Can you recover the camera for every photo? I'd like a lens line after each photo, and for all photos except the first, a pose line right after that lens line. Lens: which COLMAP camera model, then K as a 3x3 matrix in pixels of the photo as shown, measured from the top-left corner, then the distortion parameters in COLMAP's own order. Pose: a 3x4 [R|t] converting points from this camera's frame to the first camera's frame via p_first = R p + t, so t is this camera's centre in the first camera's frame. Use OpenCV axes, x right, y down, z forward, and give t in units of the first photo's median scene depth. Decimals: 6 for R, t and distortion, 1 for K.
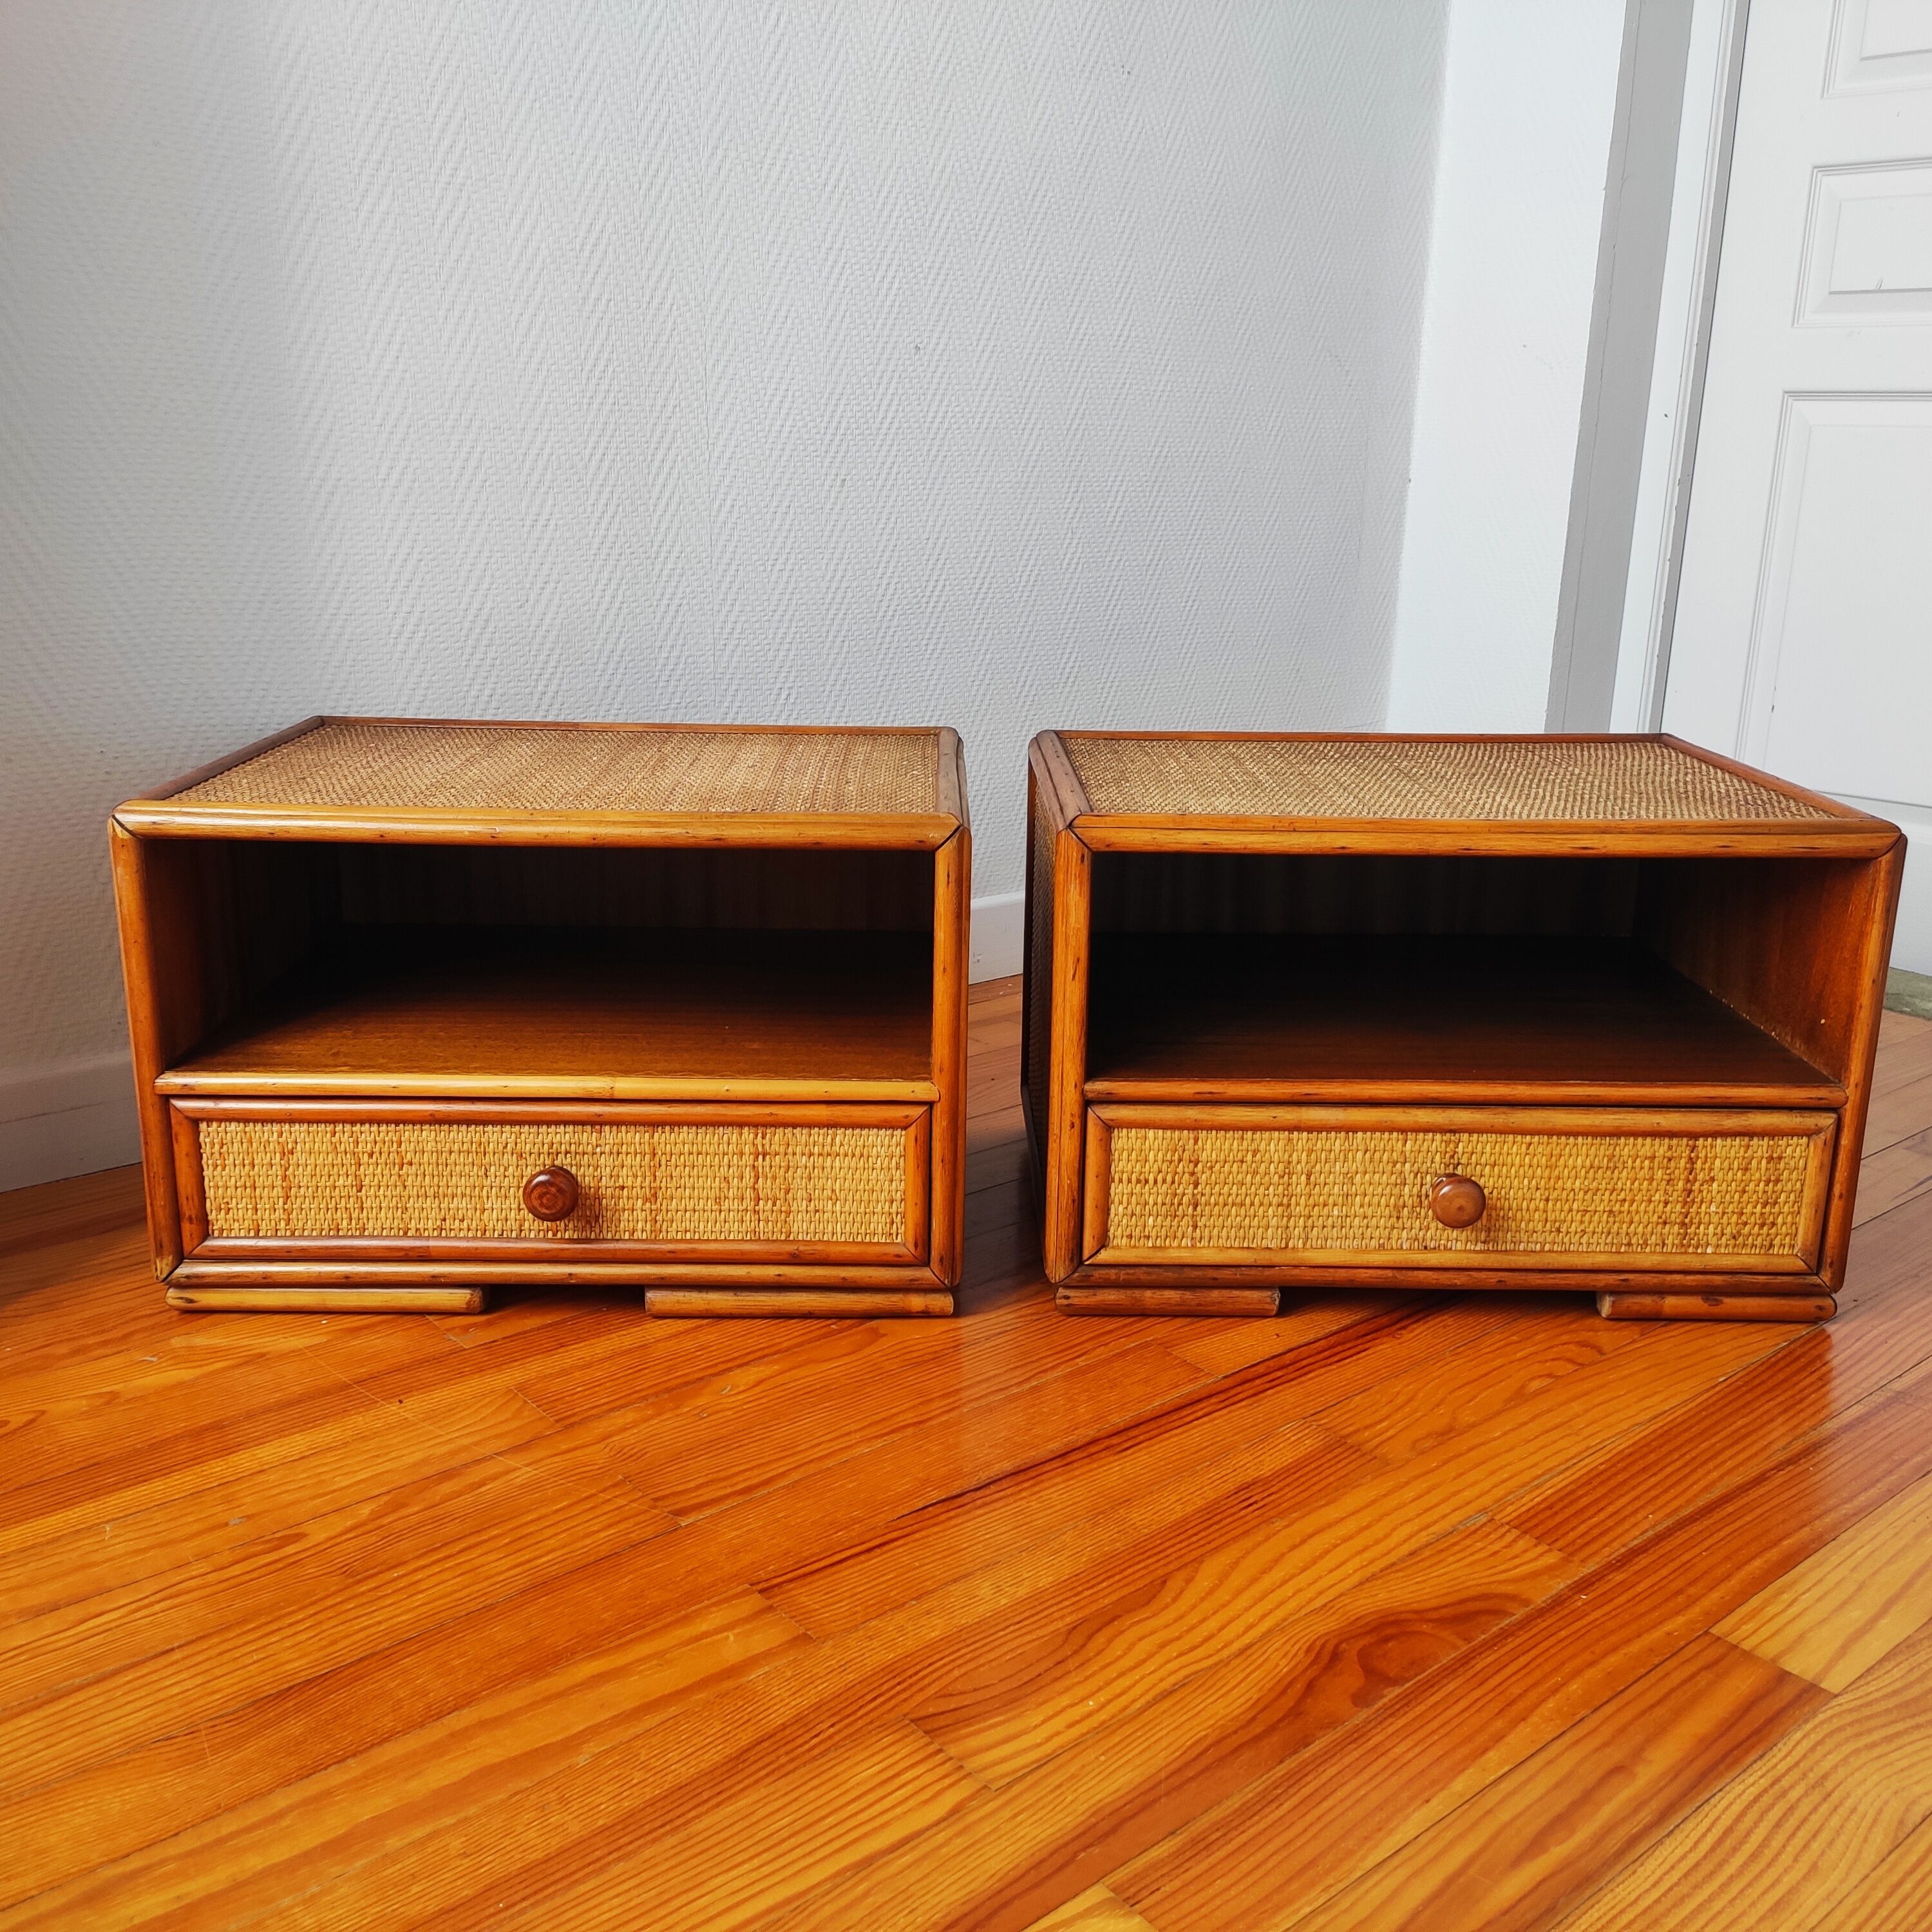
lens RADIAL K [[1904.3, 0, 956.5], [0, 1904.3, 969.7], [0, 0, 1]] dist [0.052384, 0.000000]
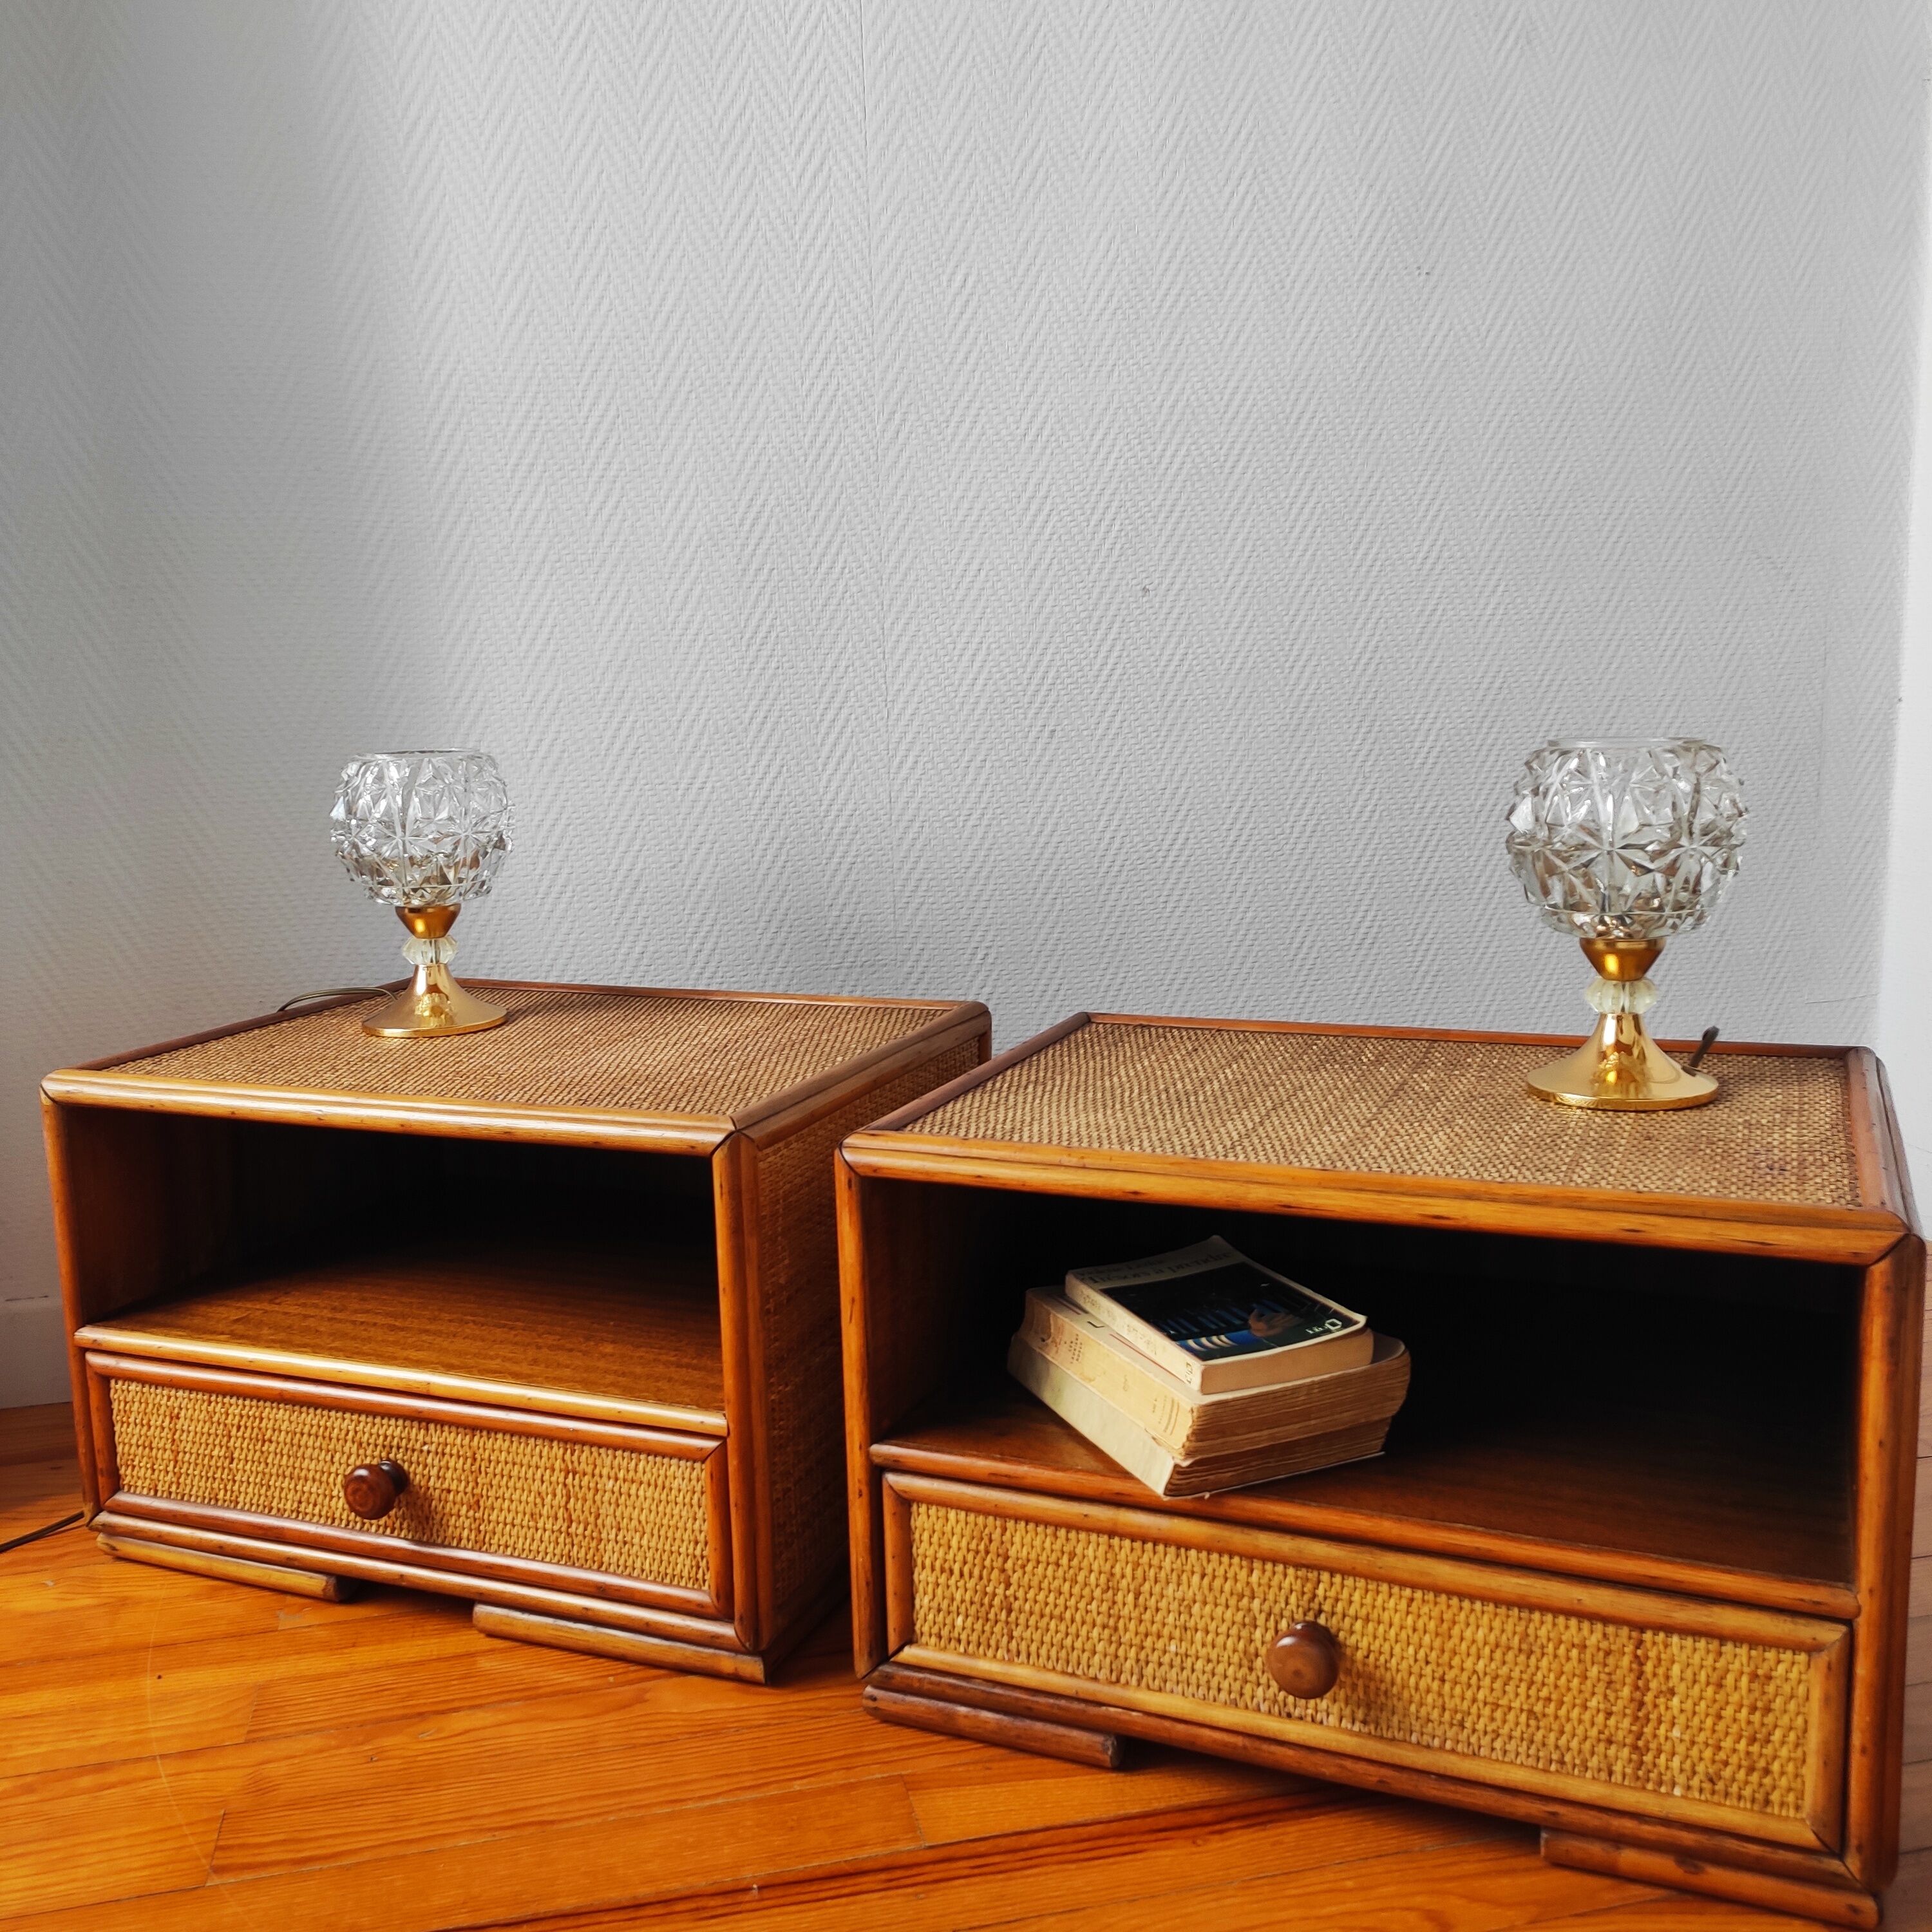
lens RADIAL K [[1904.3, 0, 964.7], [0, 1904.3, 963.0], [0, 0, 1]] dist [0.052384, 0.000000]
pose [[0.888364, 0.032162, -0.458011, 0.380551], [-0.081356, 0.992785, -0.088084, -0.063456], [0.451874, 0.115513, 0.884572, 0.182576]]
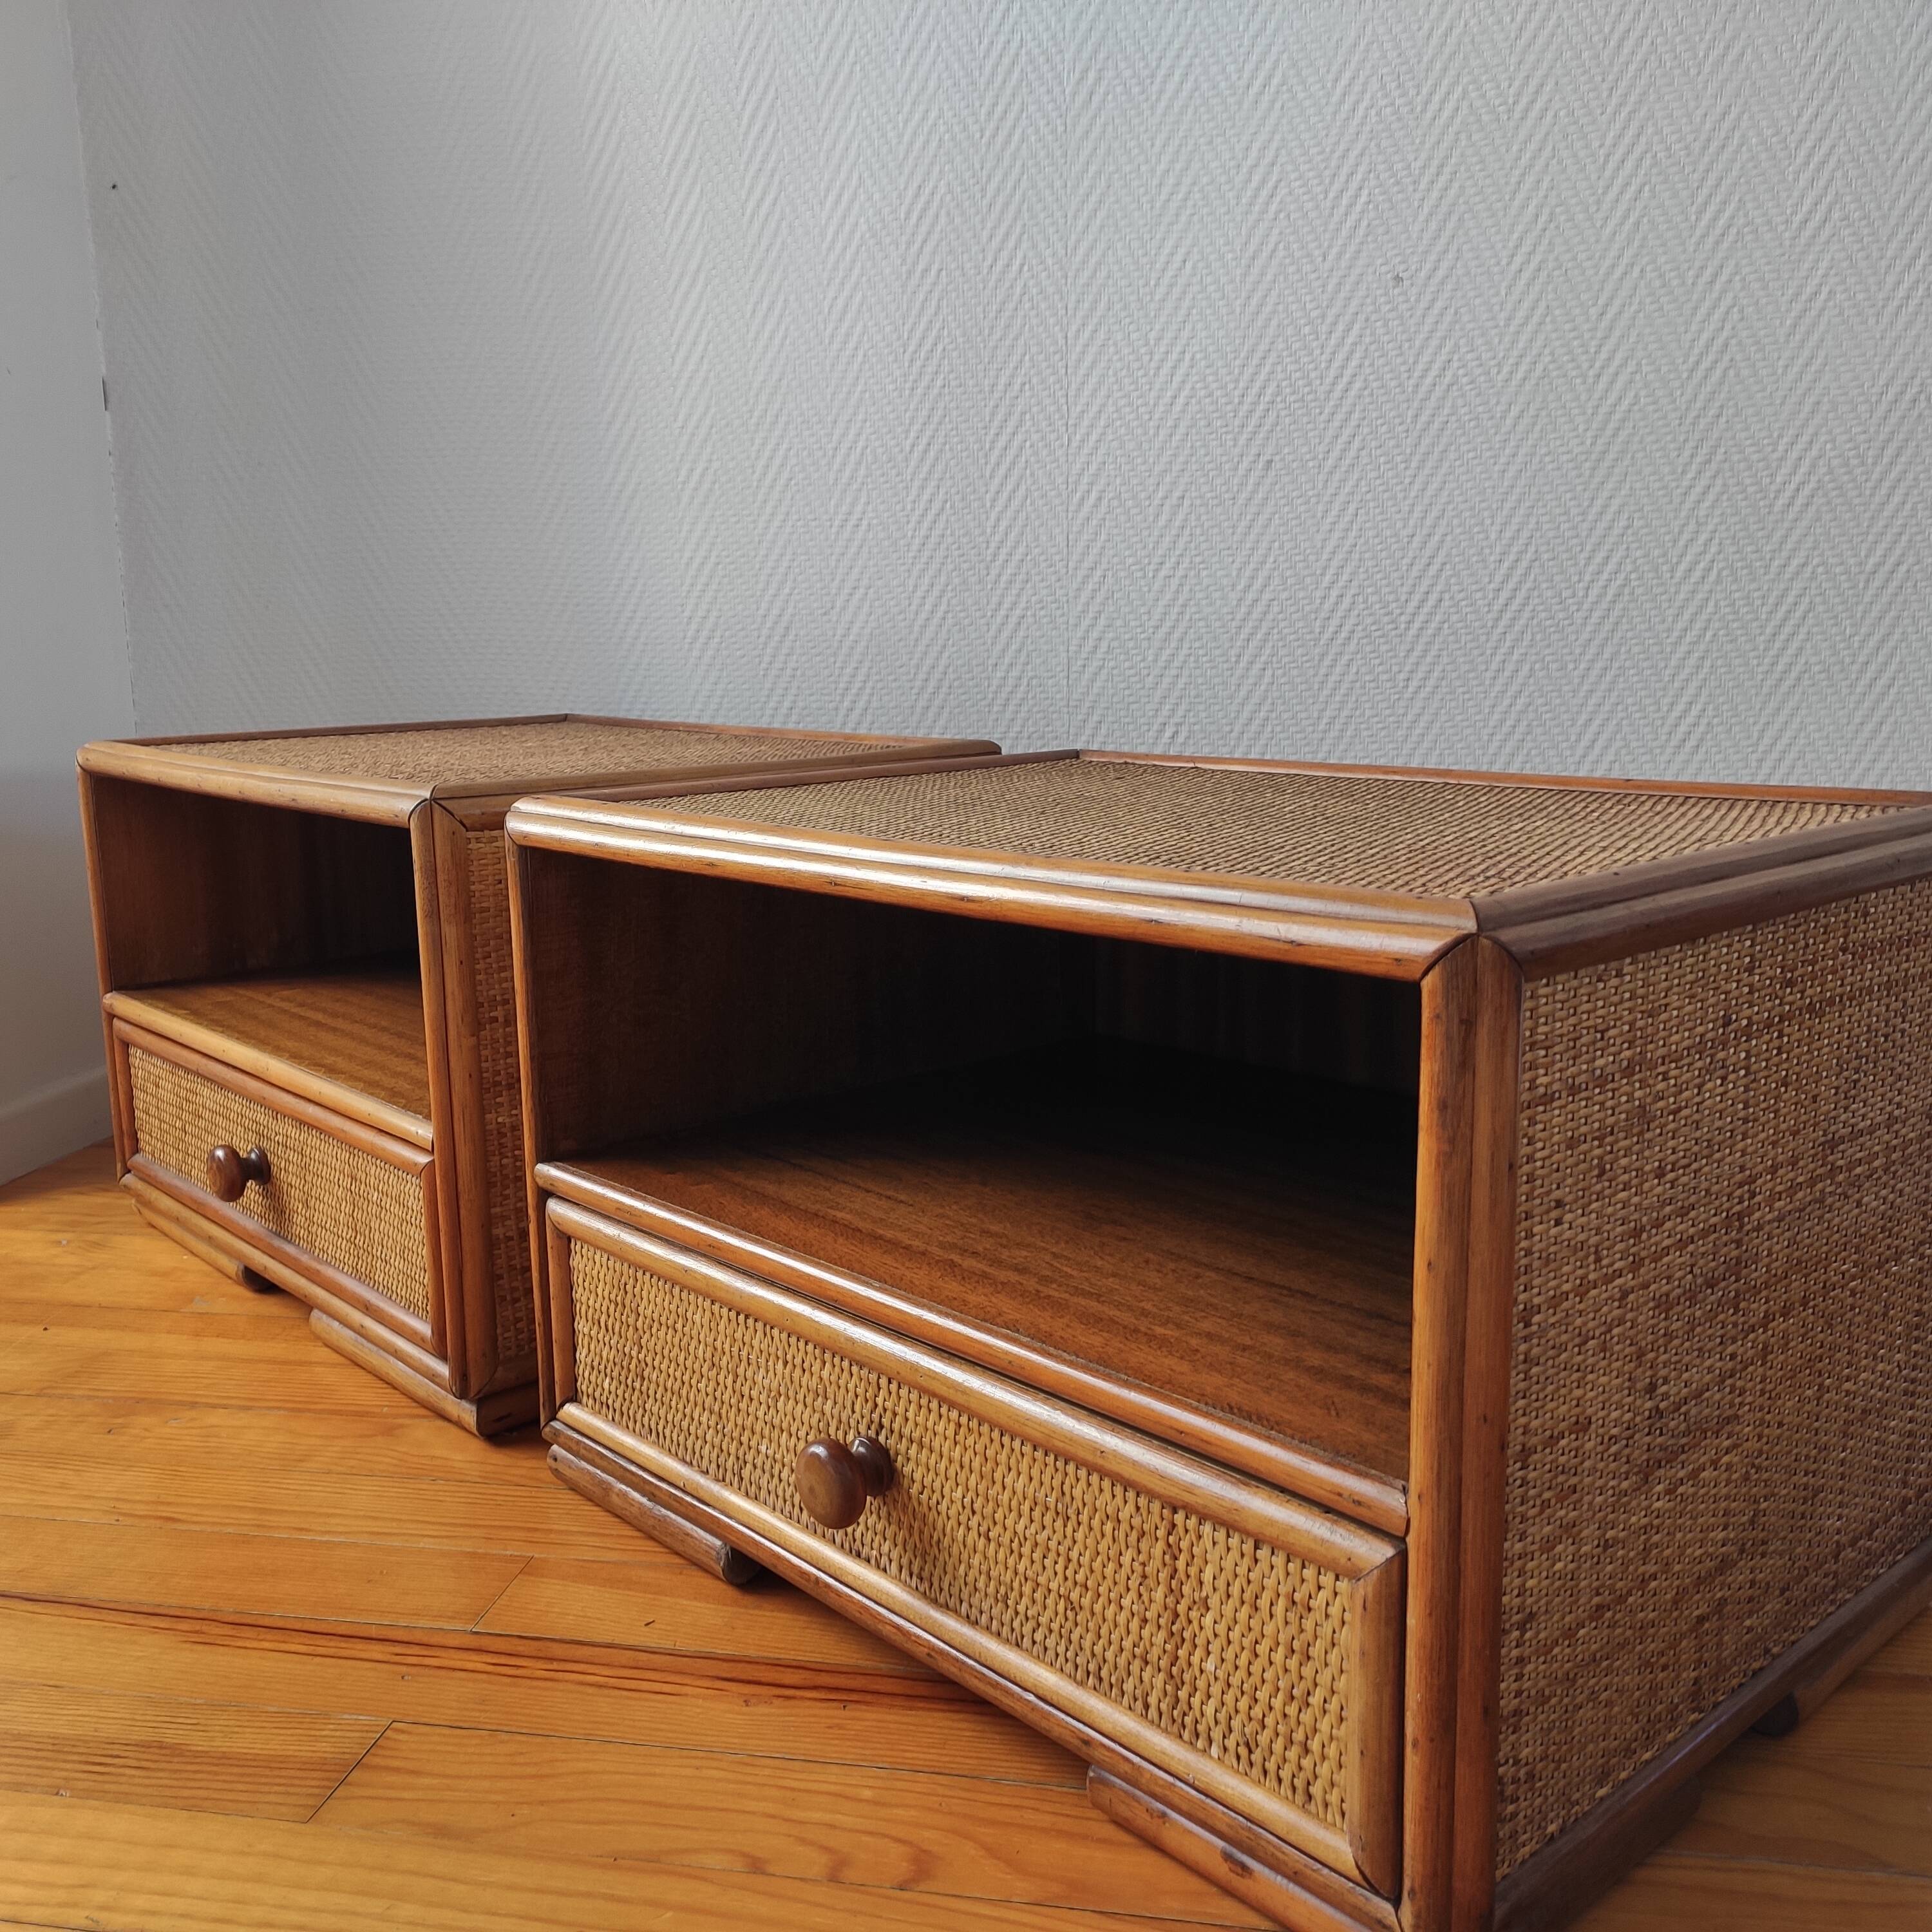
lens RADIAL K [[1904.3, 0, 972.9], [0, 1904.3, 973.4], [0, 0, 1]] dist [0.052384, 0.000000]
pose [[0.624094, 0.114478, -0.772917, 0.554067], [-0.185415, 0.982651, -0.004171, -0.029671], [0.759031, 0.145914, 0.634493, 0.503858]]
